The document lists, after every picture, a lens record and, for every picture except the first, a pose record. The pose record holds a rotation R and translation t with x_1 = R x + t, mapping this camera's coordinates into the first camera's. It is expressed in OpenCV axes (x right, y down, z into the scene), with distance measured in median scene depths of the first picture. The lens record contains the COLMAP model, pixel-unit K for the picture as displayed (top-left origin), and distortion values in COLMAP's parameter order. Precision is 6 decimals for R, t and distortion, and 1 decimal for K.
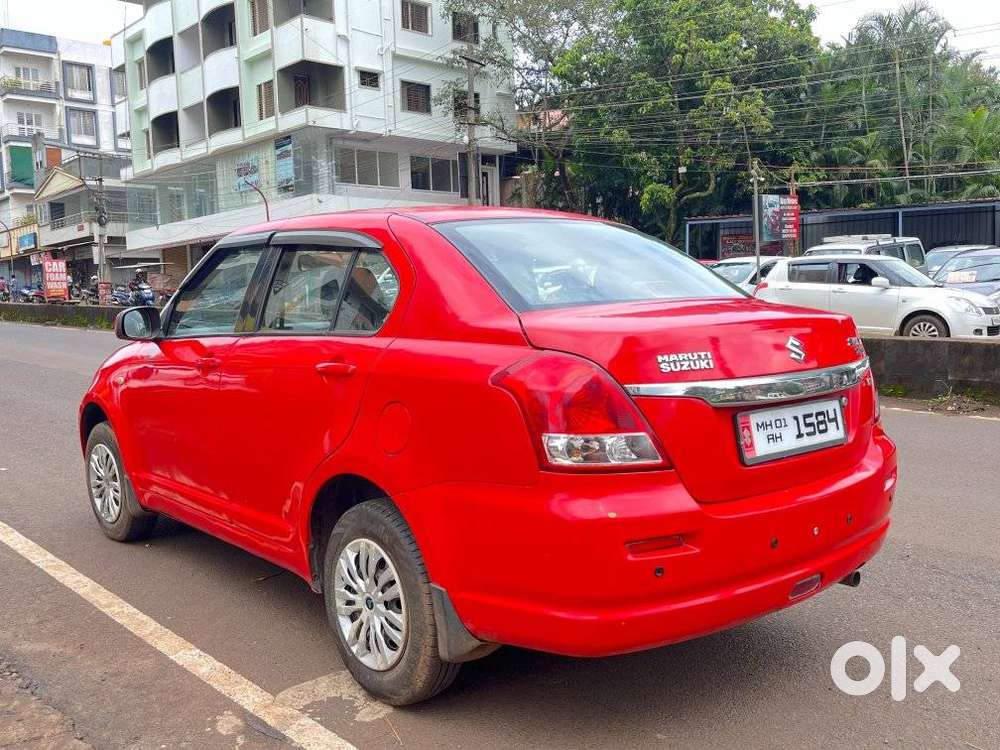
lens RADIAL K [[926.5, 0, 493.6], [0, 926.5, 374.6], [0, 0, 1]] dist [0.038414, -0.012560]
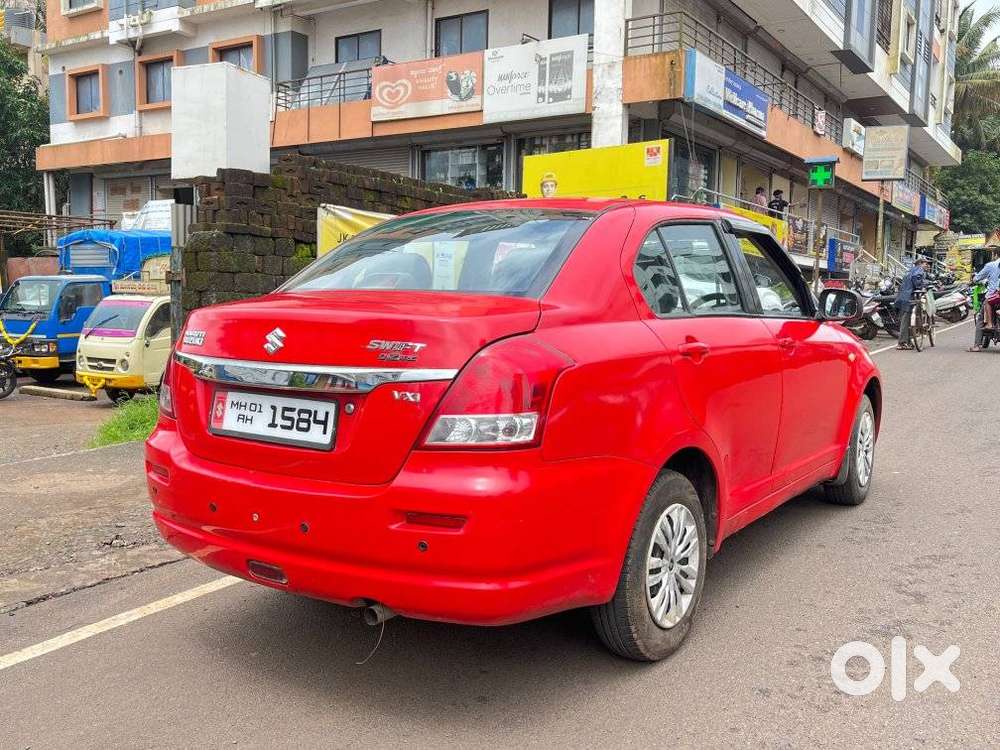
lens RADIAL K [[926.5, 0, 493.6], [0, 926.5, 374.6], [0, 0, 1]] dist [0.038414, -0.012560]
pose [[0.258866, 0.116957, -0.958806, 0.096783], [-0.098183, 0.990687, 0.094338, -0.007806], [0.960910, 0.069718, 0.267938, 0.067431]]
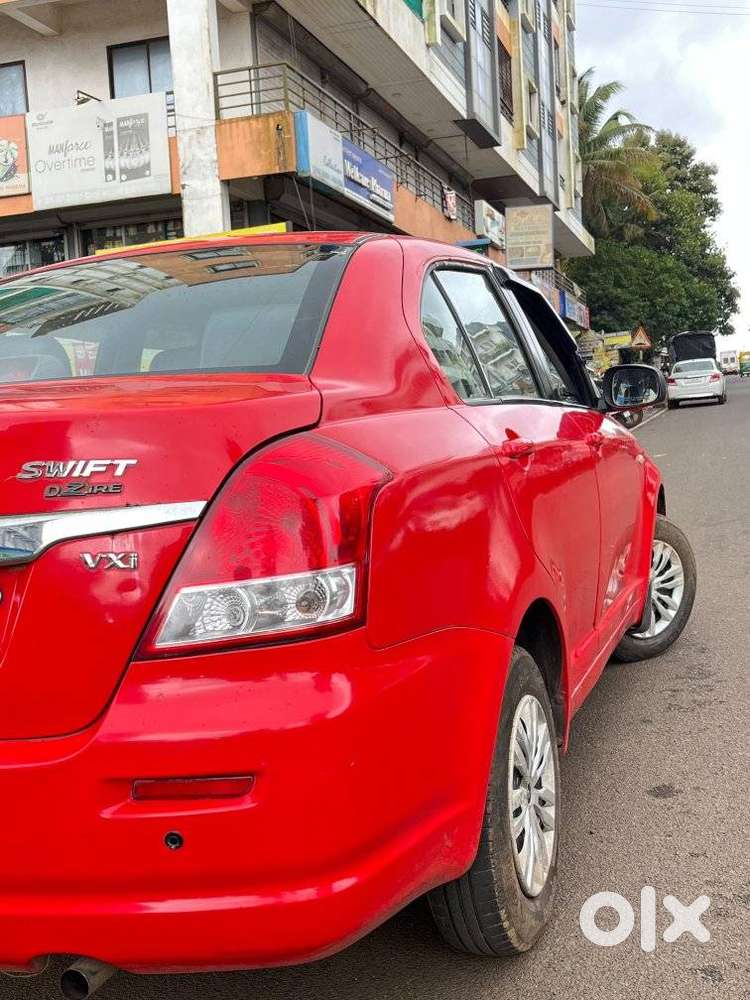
lens RADIAL K [[1152.5, 0, 379.7], [0, 1152.5, 499.5], [0, 0, 1]] dist [0.037566, -0.012427]
pose [[0.513773, 0.054939, -0.856165, 0.074313], [-0.023070, 0.998471, 0.050227, -0.004125], [0.857616, -0.006054, 0.514255, 0.065598]]
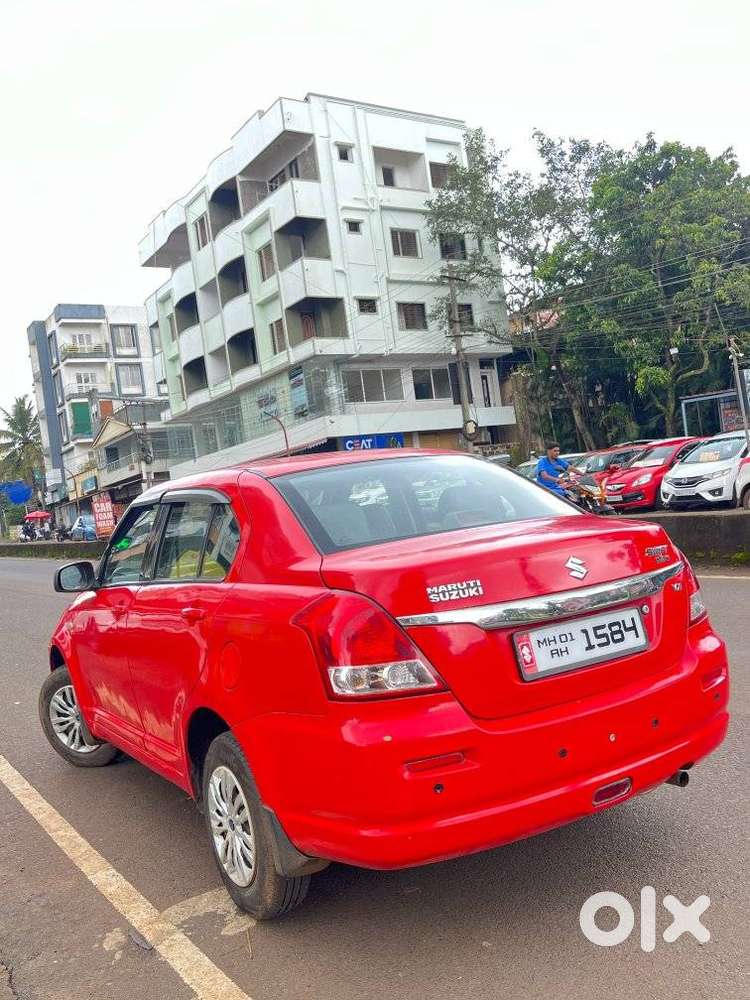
lens RADIAL K [[887.0, 0, 378.3], [0, 887.0, 500.9], [0, 0, 1]] dist [0.042079, -0.018553]
pose [[0.982858, -0.098762, -0.155678, 0.018777], [0.086408, 0.992693, -0.084230, -0.002543], [0.162859, 0.069334, 0.984210, -0.003881]]
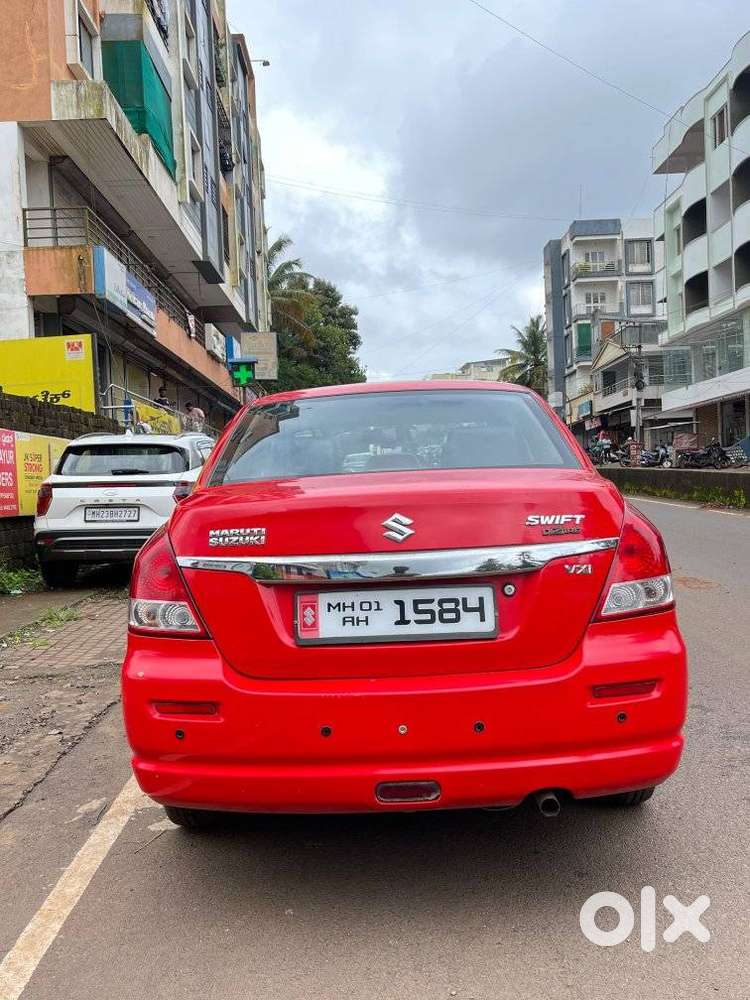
lens RADIAL K [[926.5, 0, 371.2], [0, 926.5, 504.5], [0, 0, 1]] dist [0.038414, -0.012560]
pose [[0.752192, 0.011543, -0.658842, 0.063905], [-0.031277, 0.999345, -0.018200, -0.002287], [0.658201, 0.034297, 0.752061, 0.020457]]
